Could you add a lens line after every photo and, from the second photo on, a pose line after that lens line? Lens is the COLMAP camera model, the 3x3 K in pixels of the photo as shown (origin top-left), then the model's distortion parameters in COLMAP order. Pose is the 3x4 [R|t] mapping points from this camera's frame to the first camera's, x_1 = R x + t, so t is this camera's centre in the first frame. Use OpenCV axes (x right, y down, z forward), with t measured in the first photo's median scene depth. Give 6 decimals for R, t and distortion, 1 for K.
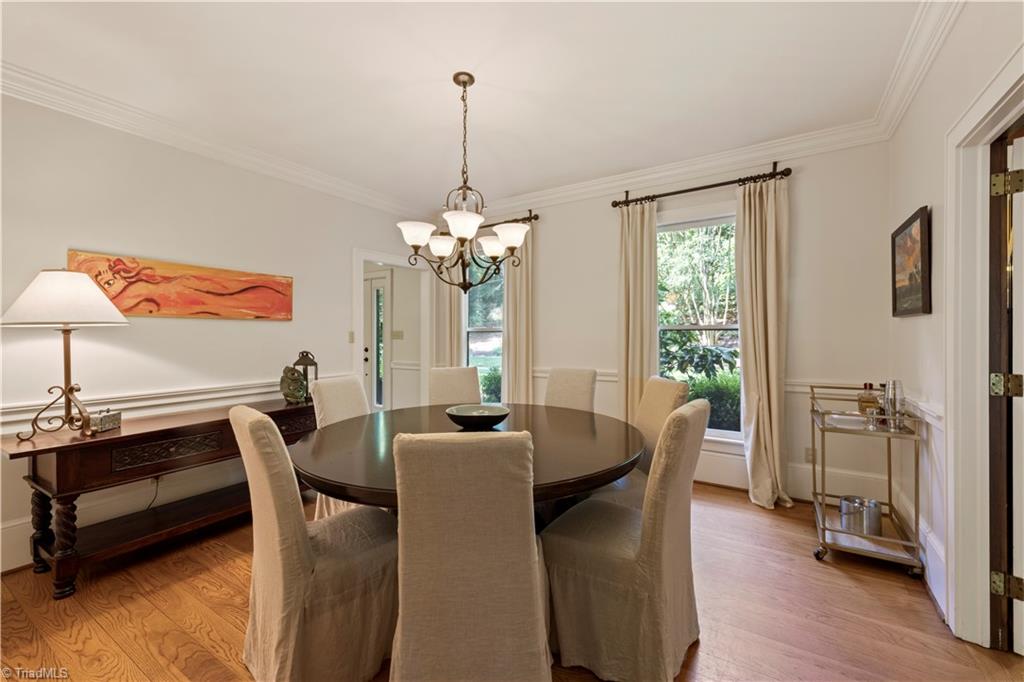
lens RADIAL K [[412.3, 0, 518.9], [0, 412.3, 332.4], [0, 0, 1]] dist [0.020093, -0.010609]
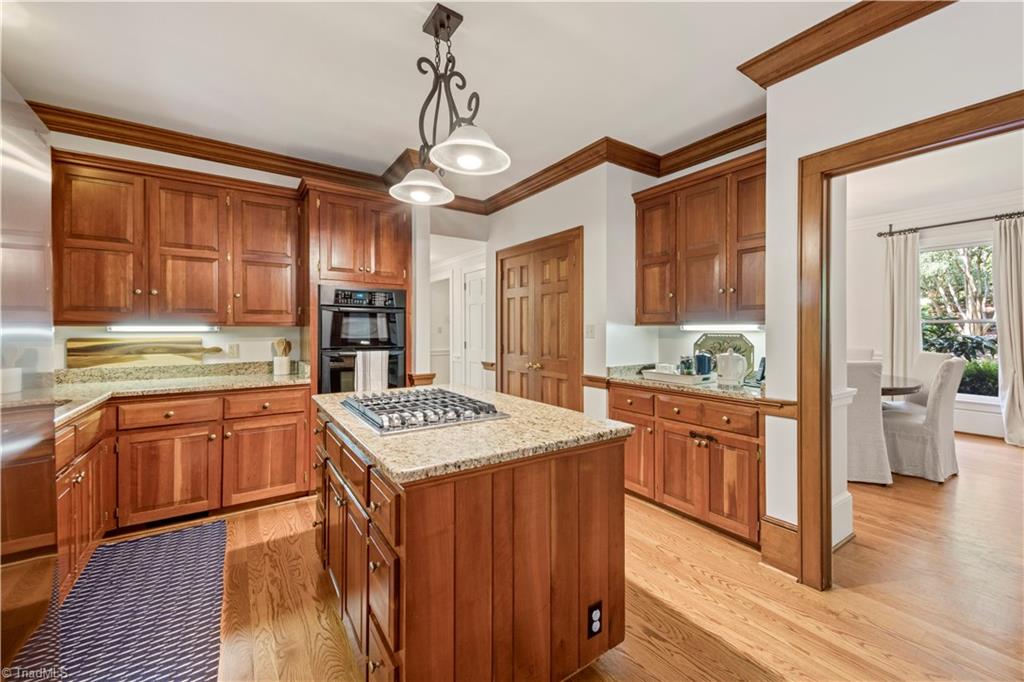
lens RADIAL K [[412.3, 0, 518.9], [0, 412.3, 332.4], [0, 0, 1]] dist [0.020093, -0.010609]
pose [[0.920491, -0.006419, -0.390710, -0.360857], [0.012637, 0.999831, 0.013346, -0.011188], [0.390559, -0.017222, 0.920417, -0.821839]]
